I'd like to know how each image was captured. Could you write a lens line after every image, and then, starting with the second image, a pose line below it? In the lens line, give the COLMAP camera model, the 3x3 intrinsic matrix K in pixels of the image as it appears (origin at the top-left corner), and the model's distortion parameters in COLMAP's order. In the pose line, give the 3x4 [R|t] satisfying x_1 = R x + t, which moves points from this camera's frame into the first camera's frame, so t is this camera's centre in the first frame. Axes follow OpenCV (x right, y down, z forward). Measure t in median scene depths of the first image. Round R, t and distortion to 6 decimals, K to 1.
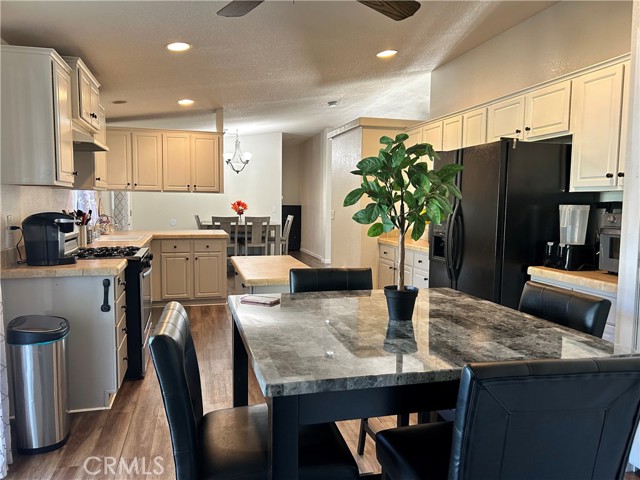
lens RADIAL K [[484.8, 0, 318.7], [0, 484.8, 240.3], [0, 0, 1]] dist [0.041539, -0.038276]
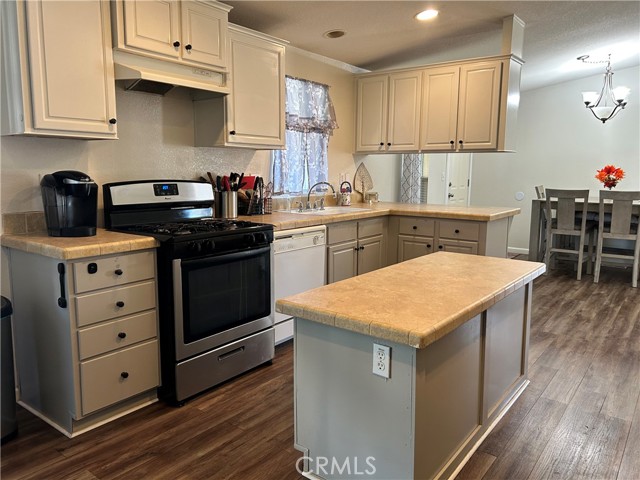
lens RADIAL K [[484.8, 0, 319.4], [0, 484.8, 239.9], [0, 0, 1]] dist [0.041539, -0.038276]
pose [[0.621407, 0.102641, -0.776735, 0.170620], [-0.060801, 0.994709, 0.082803, -0.018226], [0.781125, -0.004228, 0.624360, 0.404631]]
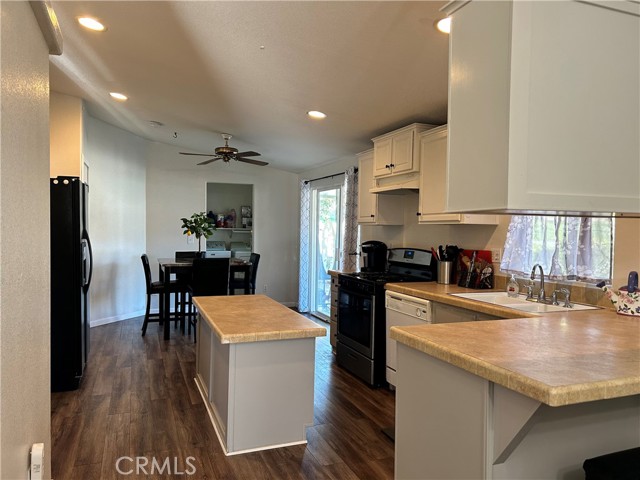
lens RADIAL K [[484.8, 0, 319.1], [0, 484.8, 244.5], [0, 0, 1]] dist [0.041539, -0.038276]
pose [[-0.992778, -0.021924, -0.117948, -0.074936], [-0.035056, 0.993263, 0.110449, -0.106819], [0.114732, 0.113786, -0.986858, 1.265271]]
